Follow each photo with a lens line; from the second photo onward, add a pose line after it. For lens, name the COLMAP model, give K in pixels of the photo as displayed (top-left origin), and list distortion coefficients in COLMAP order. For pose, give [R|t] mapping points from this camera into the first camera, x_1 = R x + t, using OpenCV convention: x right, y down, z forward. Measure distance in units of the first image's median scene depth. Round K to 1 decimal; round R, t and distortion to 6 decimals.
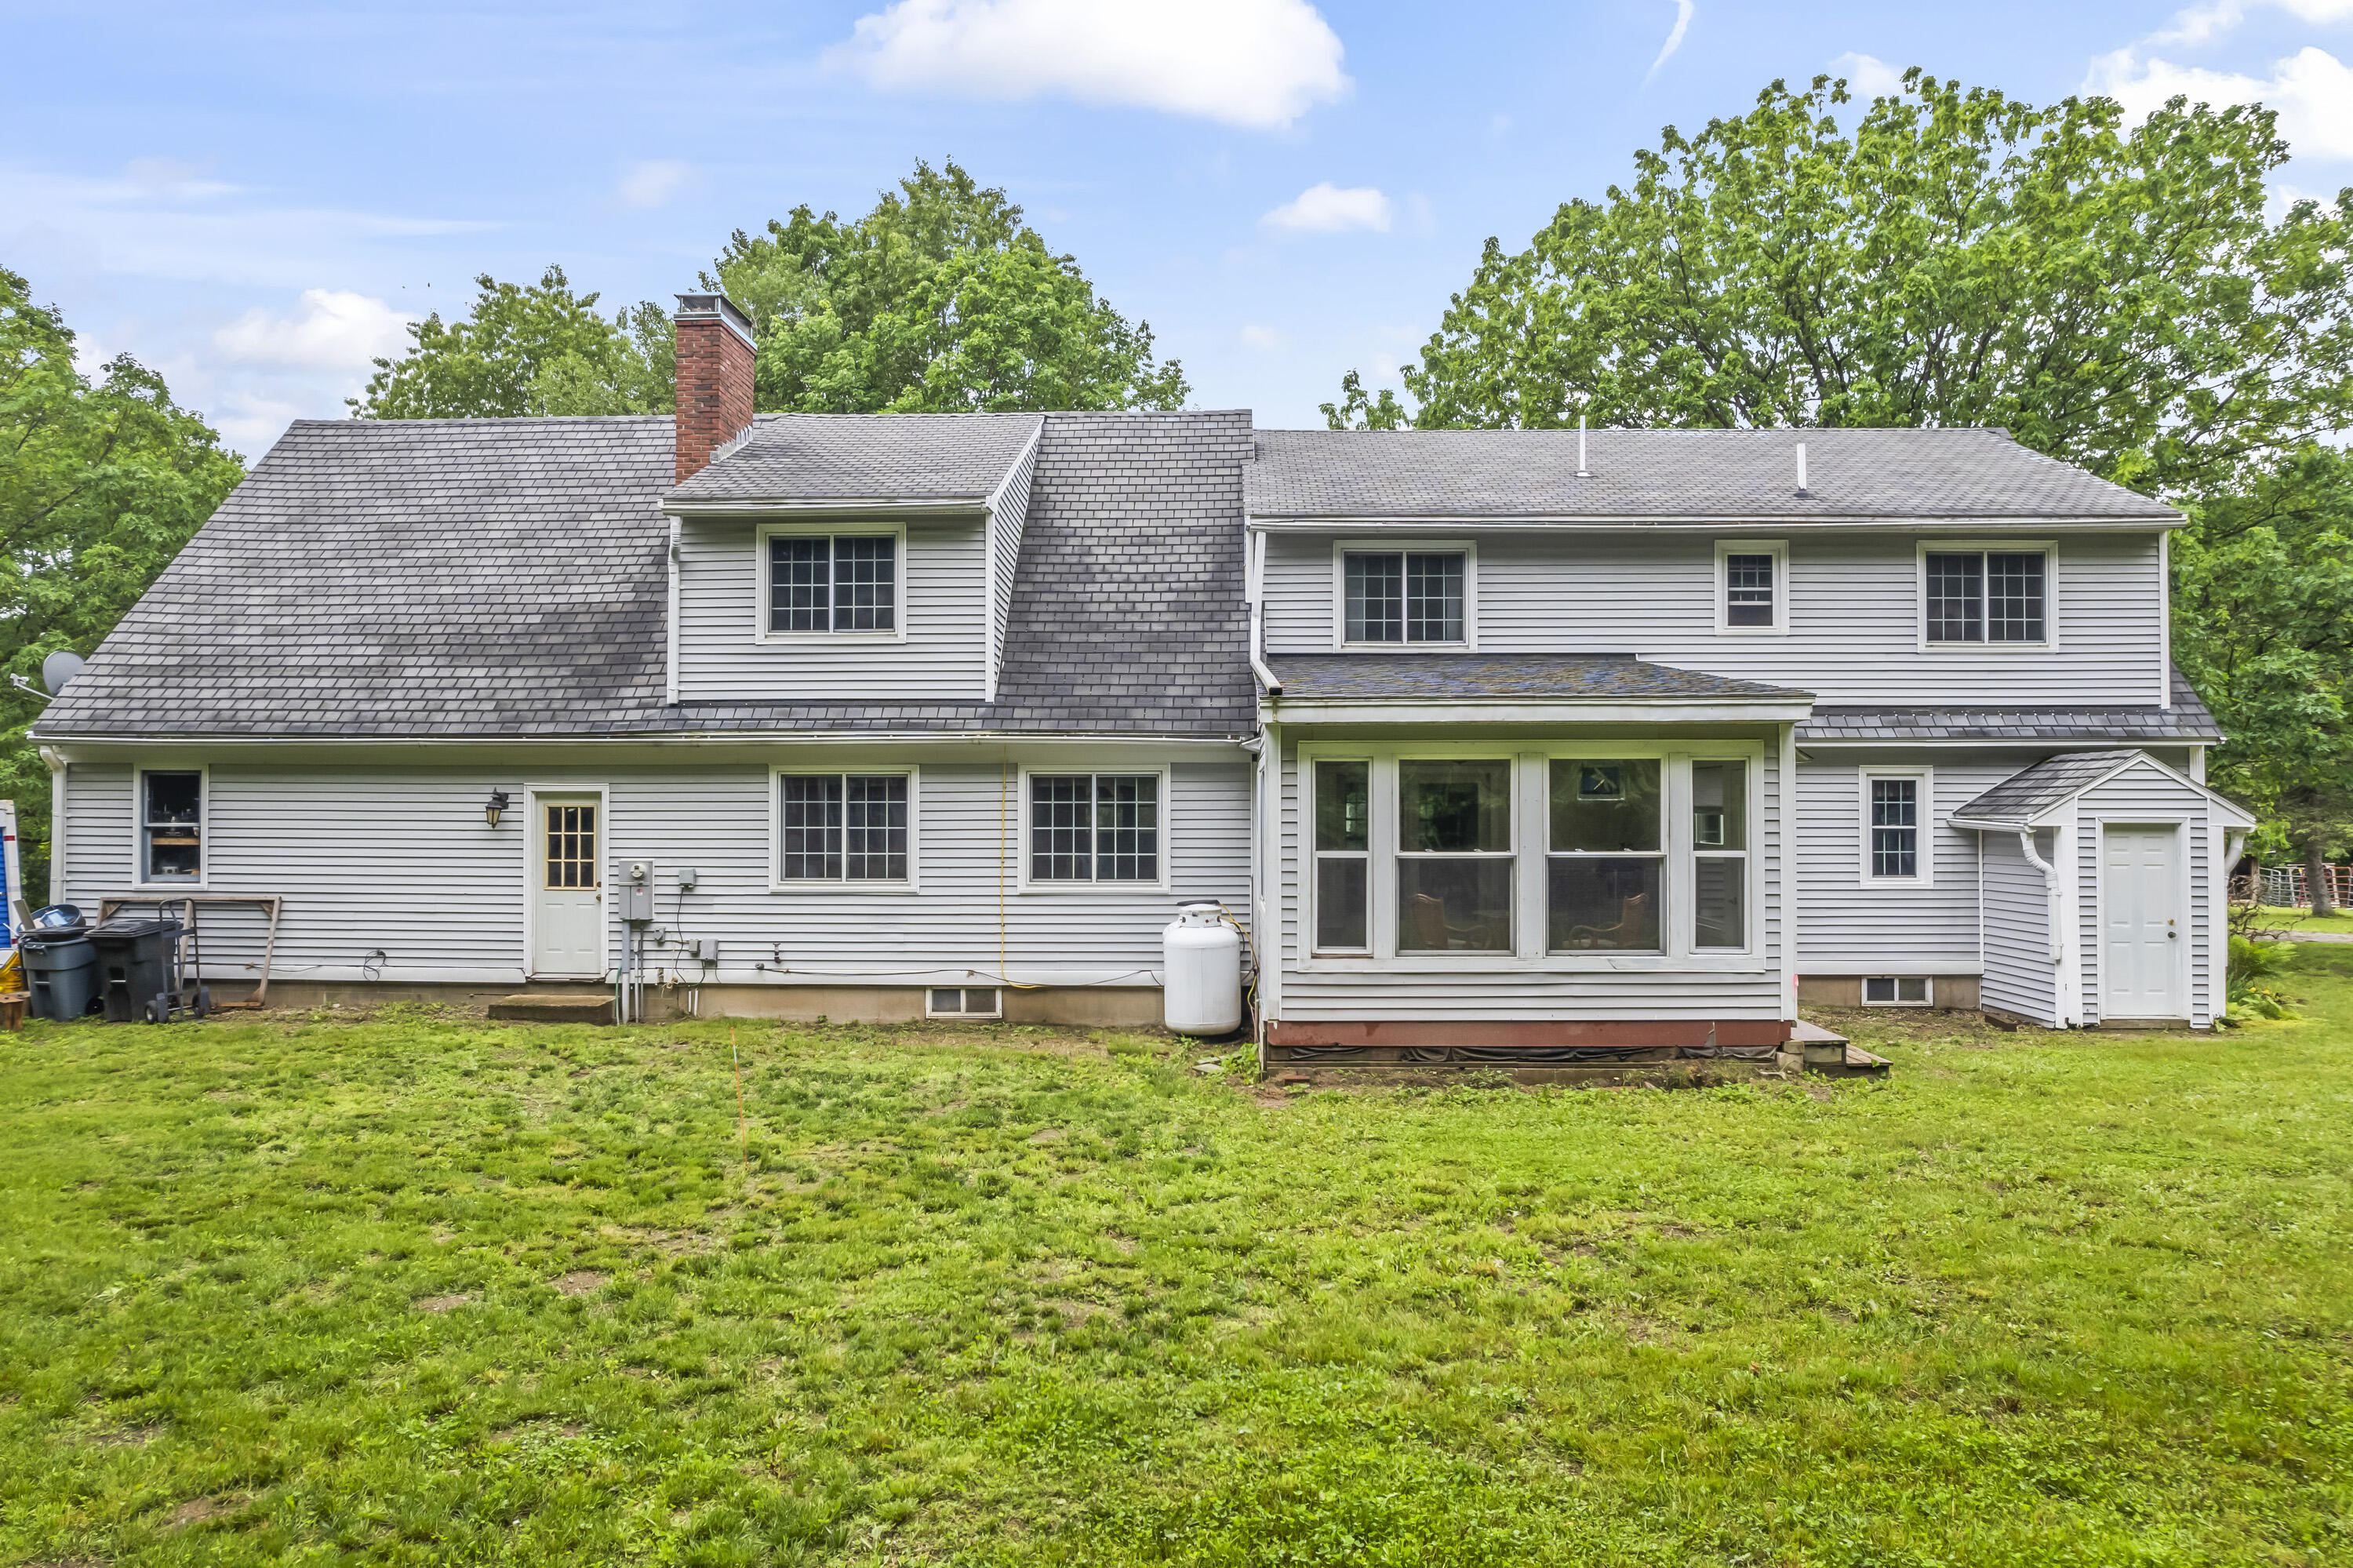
lens RADIAL K [[1507.4, 0, 1177.1], [0, 1507.4, 794.4], [0, 0, 1]] dist [-0.035904, 0.006717]
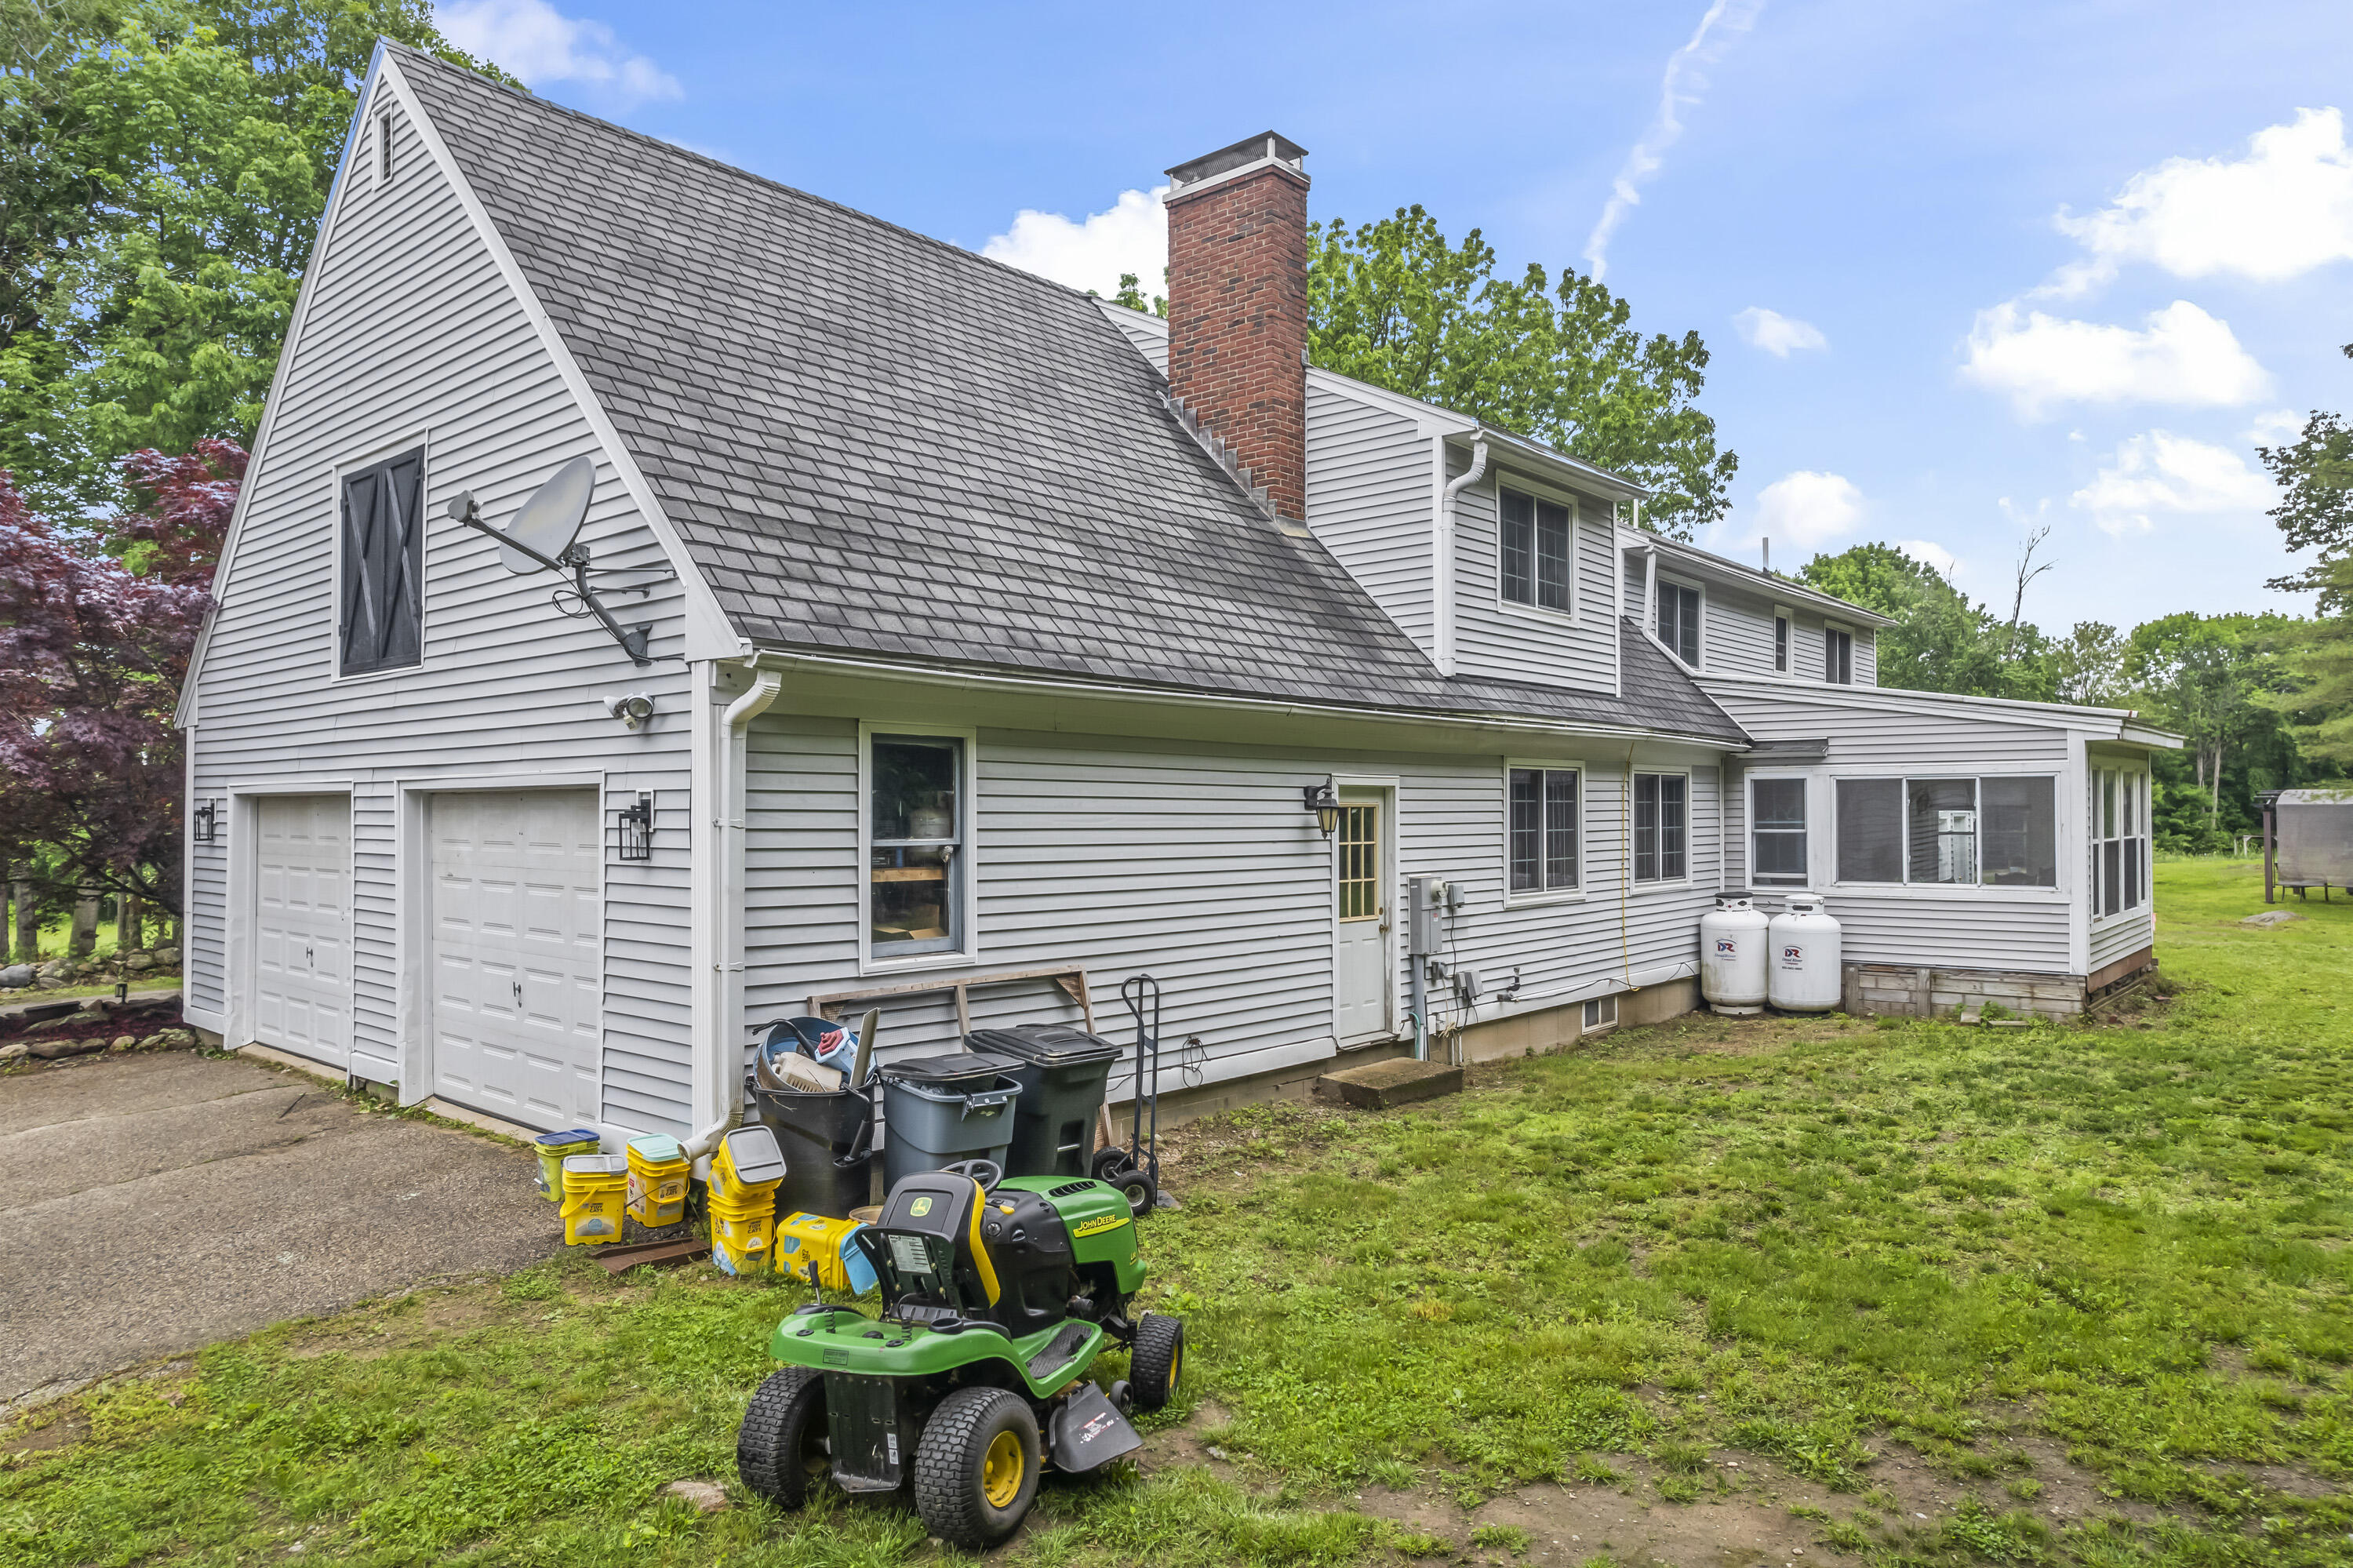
lens RADIAL K [[1507.4, 0, 1177.6], [0, 1507.4, 786.7], [0, 0, 1]] dist [-0.035904, 0.006717]
pose [[0.619309, 0.011065, 0.785069, -1.043387], [-0.014052, 0.999897, -0.003007, 0.002051], [-0.785022, -0.009169, 0.619400, 0.620538]]
